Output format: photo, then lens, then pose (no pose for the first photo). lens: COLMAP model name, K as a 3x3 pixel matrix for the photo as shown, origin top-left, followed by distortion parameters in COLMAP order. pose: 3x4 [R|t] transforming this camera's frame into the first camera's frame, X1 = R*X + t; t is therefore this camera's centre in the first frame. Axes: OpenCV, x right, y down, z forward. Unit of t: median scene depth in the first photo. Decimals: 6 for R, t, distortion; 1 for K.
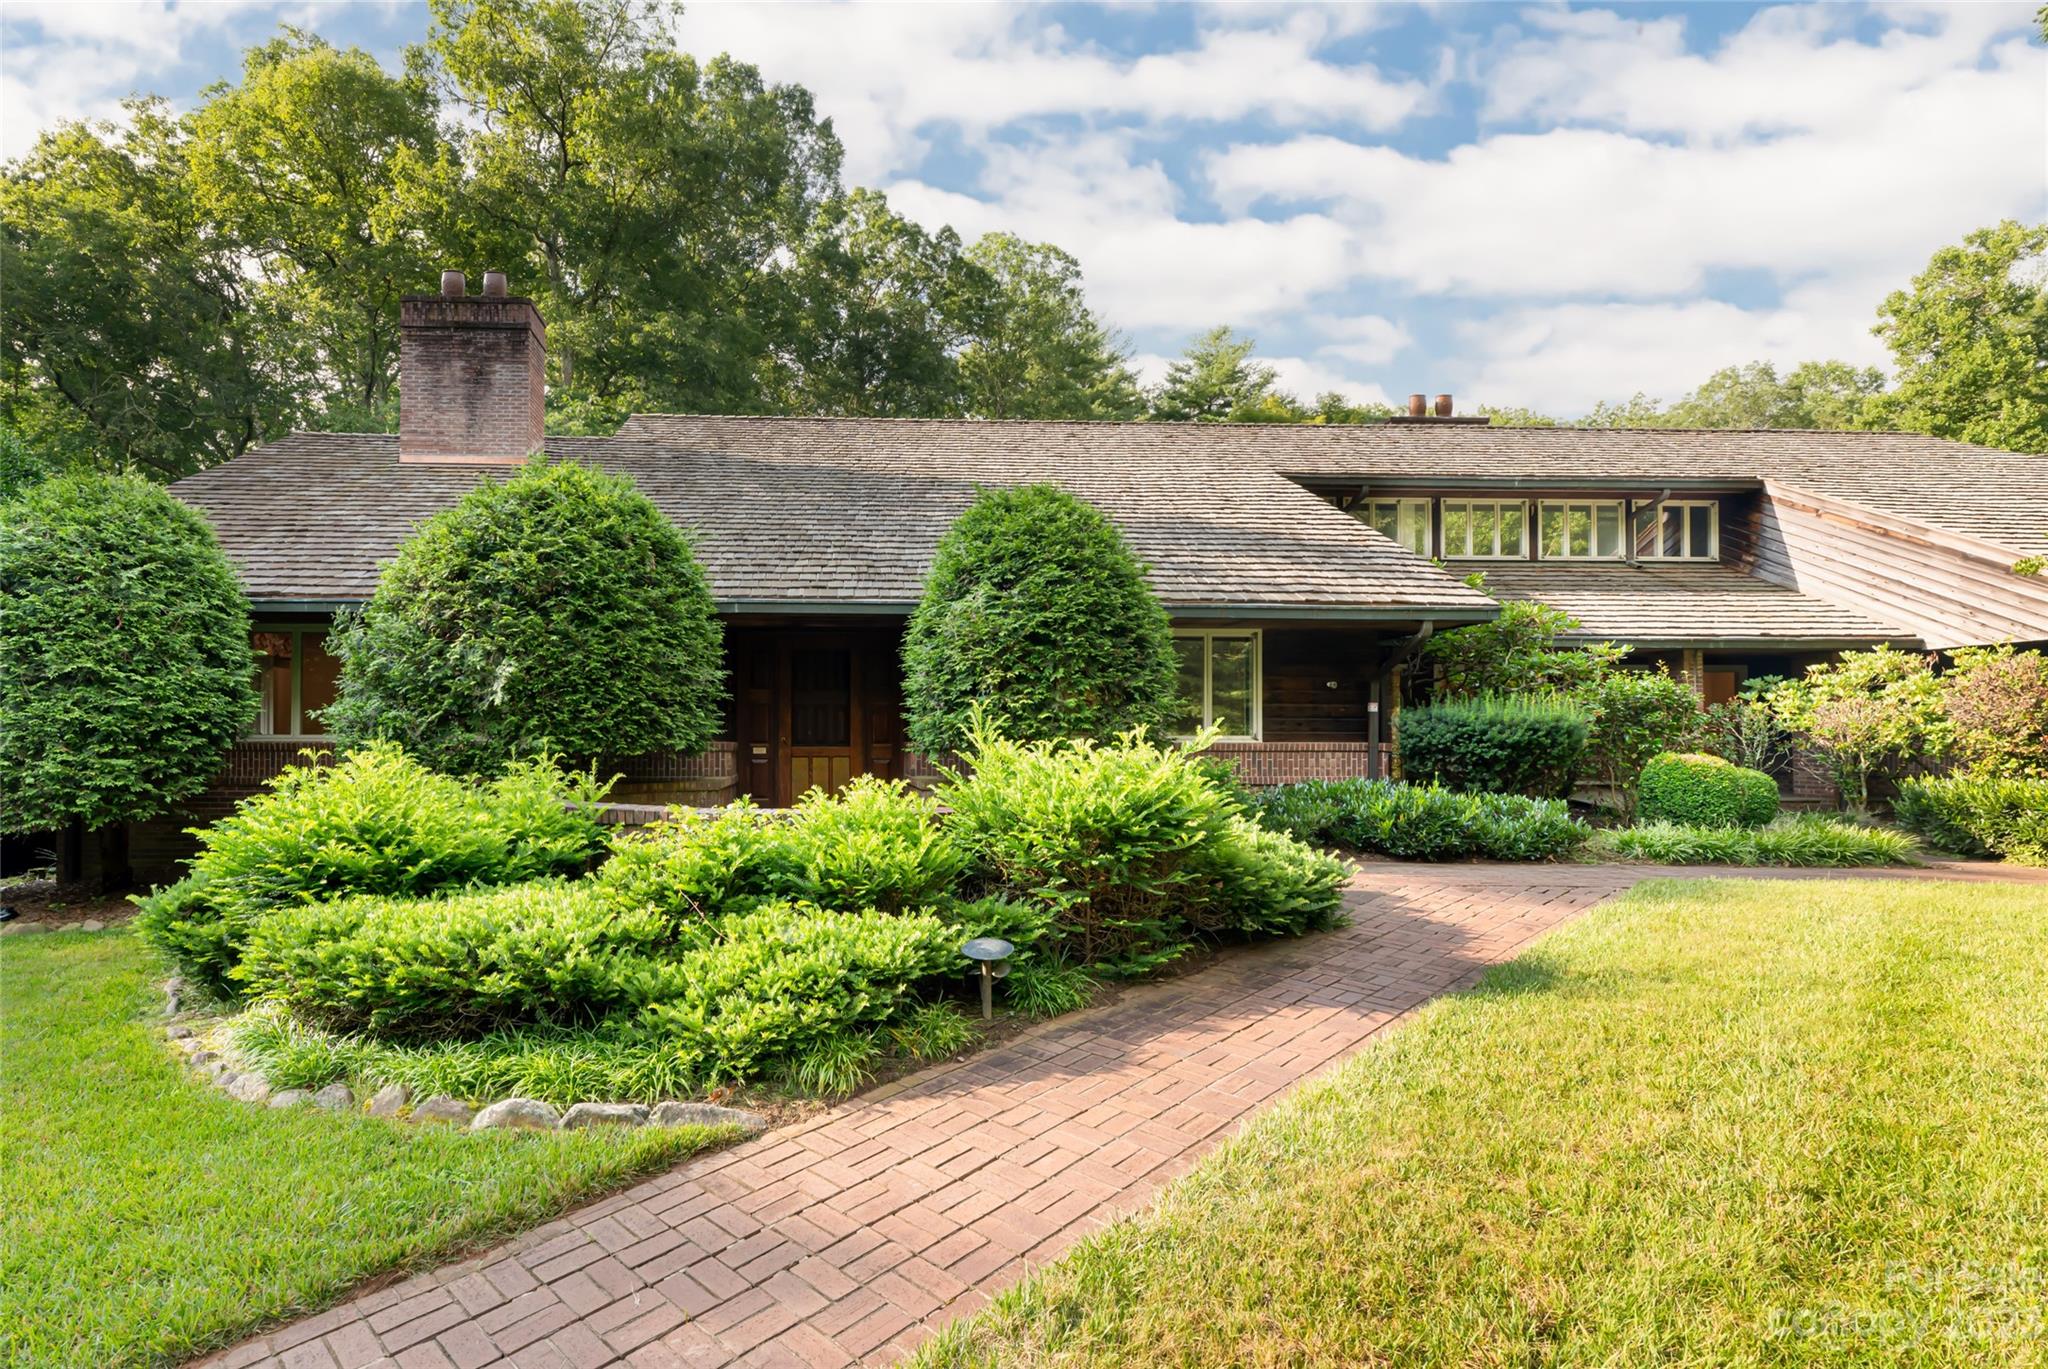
lens RADIAL K [[916.9, 0, 873.7], [0, 916.9, 724.1], [0, 0, 1]] dist [0.001551, -0.000373]
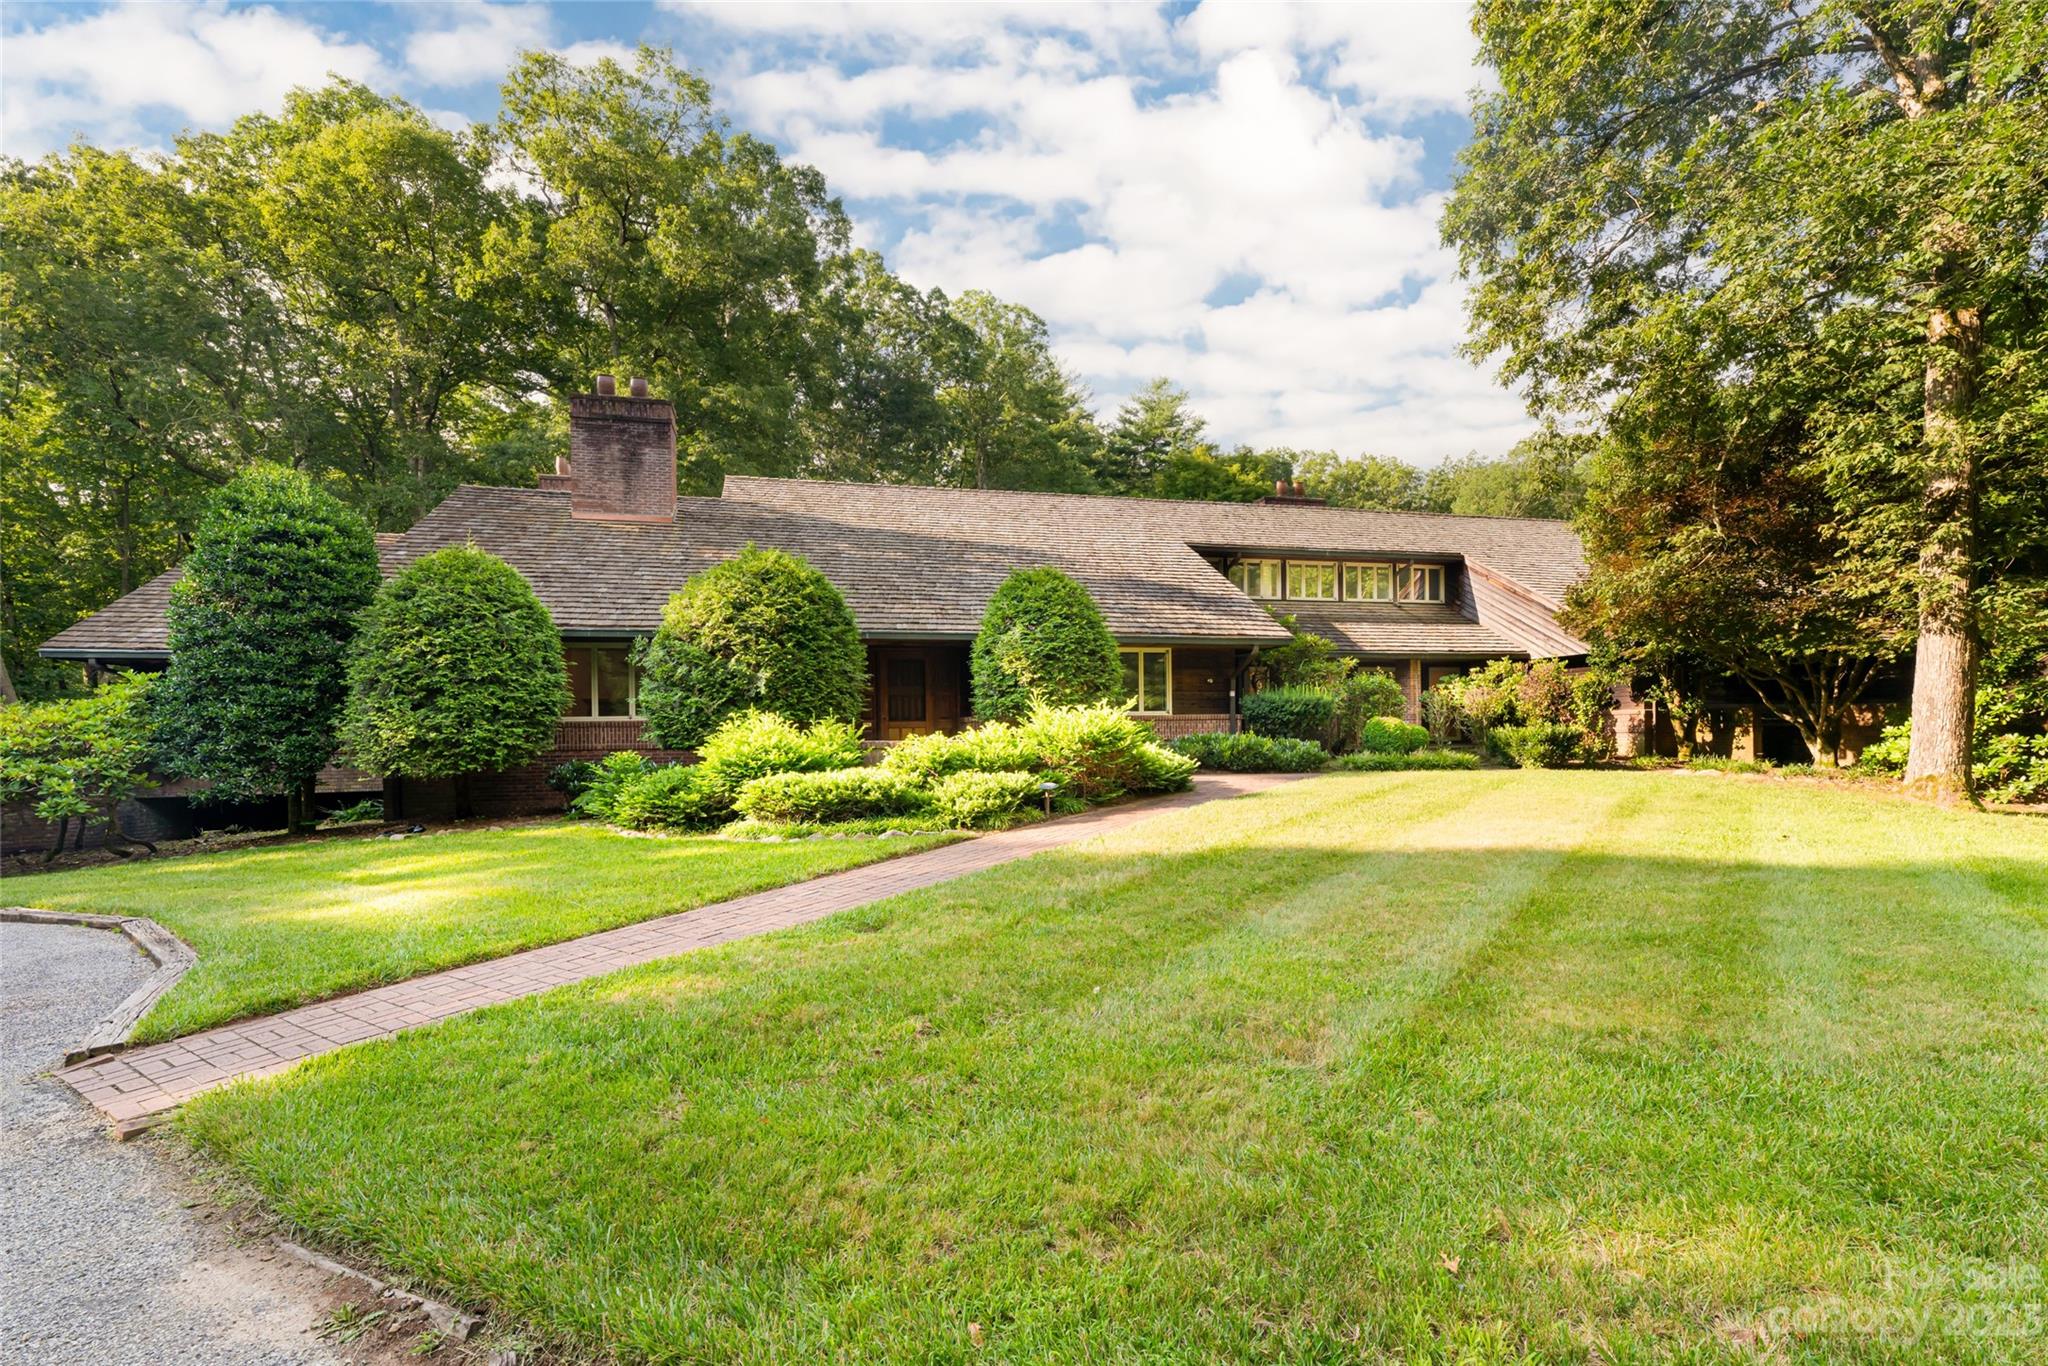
lens RADIAL K [[851.0, 0, 1029.2], [0, 851.0, 727.8], [0, 0, 1]] dist [0.002149, 0.000390]
pose [[0.979947, -0.014934, 0.198699, -0.183696], [0.012432, 0.999827, 0.013832, 0.023566], [-0.198871, -0.011085, 0.979963, -0.606405]]
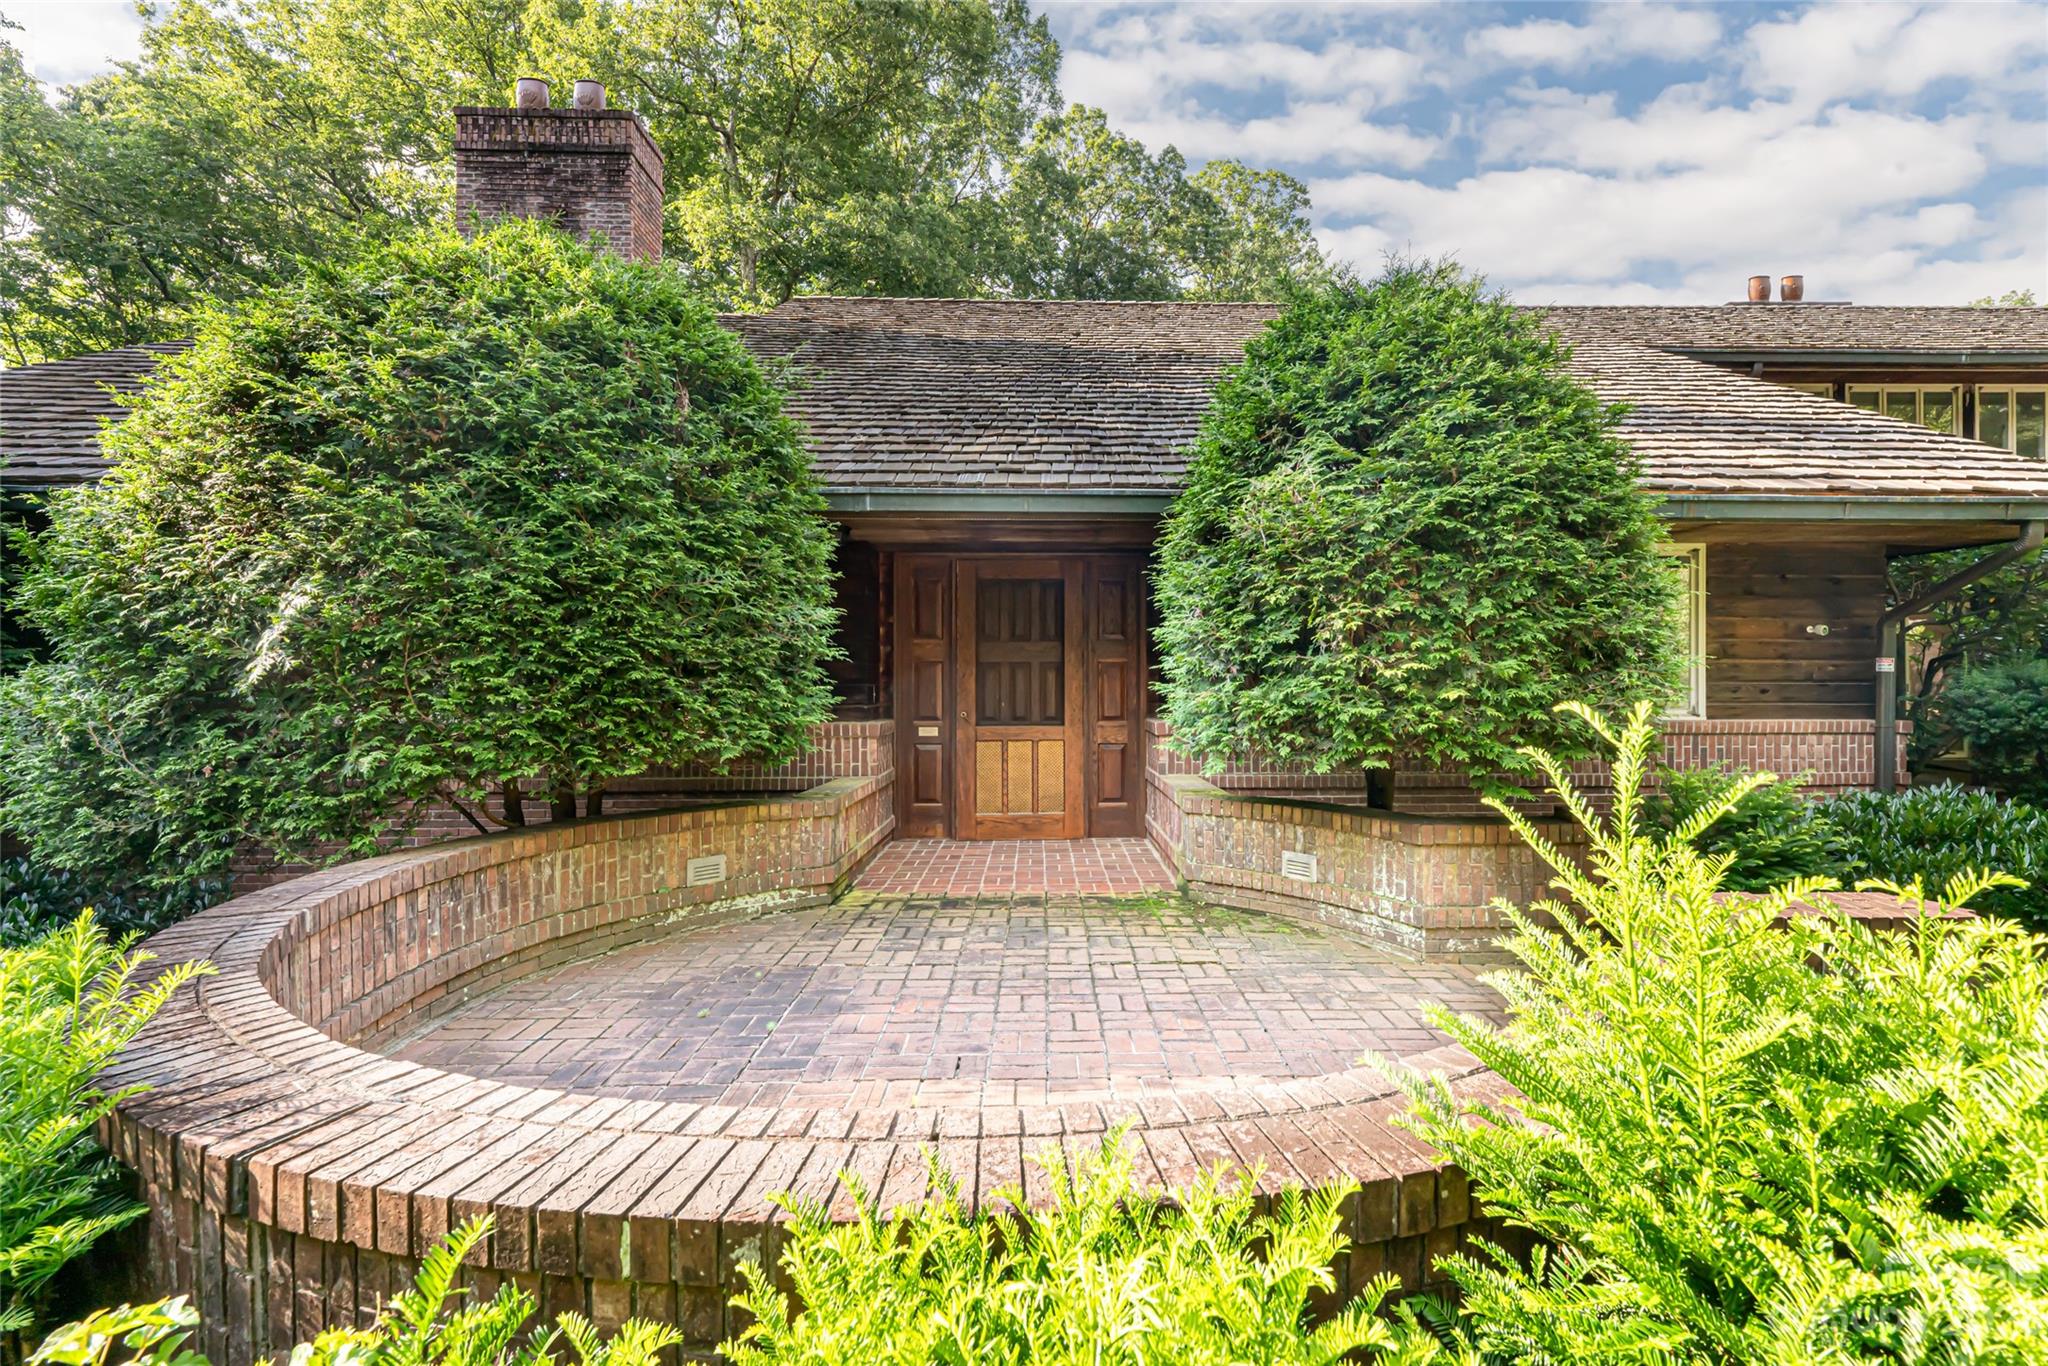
lens RADIAL K [[900.2, 0, 1088.8], [0, 900.2, 672.6], [0, 0, 1]] dist [0.009557, 0.000301]
pose [[0.999980, -0.003087, -0.005579, -0.005907], [0.003096, 0.999994, 0.001671, -0.019730], [0.005574, -0.001688, 0.999983, 0.453546]]
